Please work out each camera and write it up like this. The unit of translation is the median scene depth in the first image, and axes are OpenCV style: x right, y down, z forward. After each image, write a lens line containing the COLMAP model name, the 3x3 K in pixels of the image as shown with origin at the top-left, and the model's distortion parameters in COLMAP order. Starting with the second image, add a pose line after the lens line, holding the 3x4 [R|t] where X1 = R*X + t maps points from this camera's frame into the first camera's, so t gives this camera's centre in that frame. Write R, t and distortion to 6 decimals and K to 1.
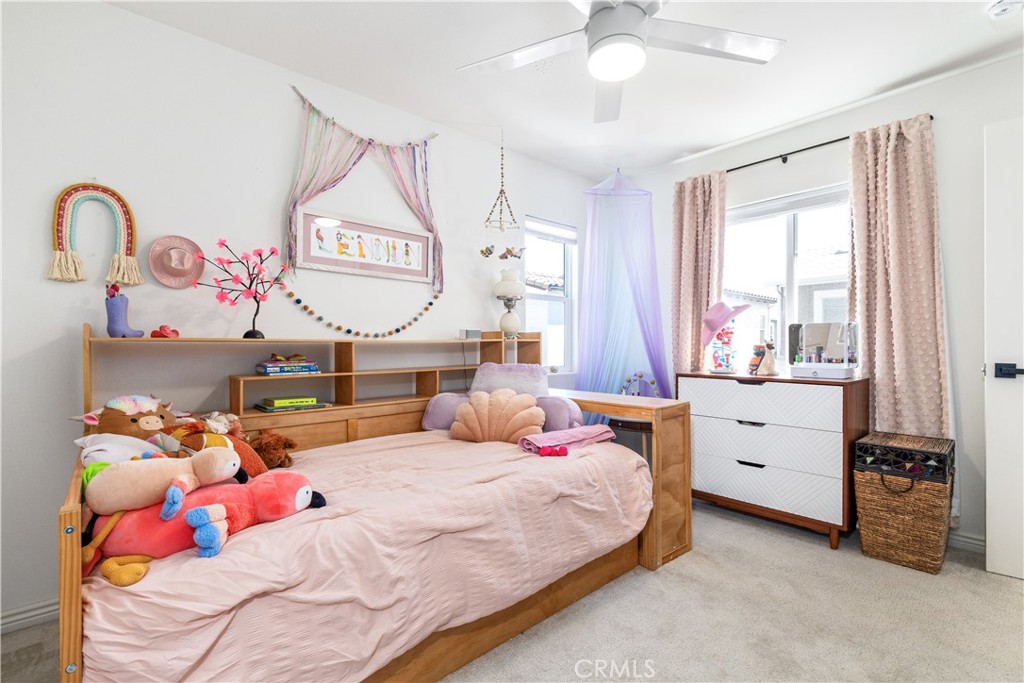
lens RADIAL K [[468.9, 0, 507.7], [0, 468.9, 341.9], [0, 0, 1]] dist [0.000081, -0.001913]
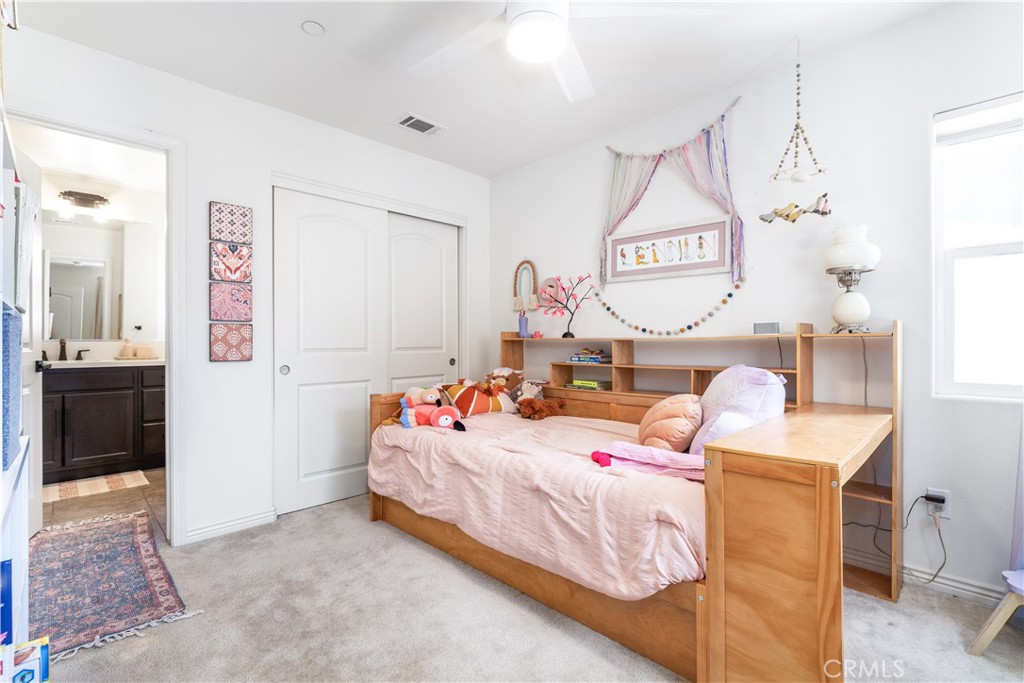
lens RADIAL K [[468.9, 0, 508.3], [0, 468.9, 339.4], [0, 0, 1]] dist [0.000081, -0.001913]
pose [[0.040136, -0.005484, -0.999179, 0.789234], [0.007517, 0.999958, -0.005186, 0.003651], [0.999166, -0.007303, 0.040175, 0.617766]]
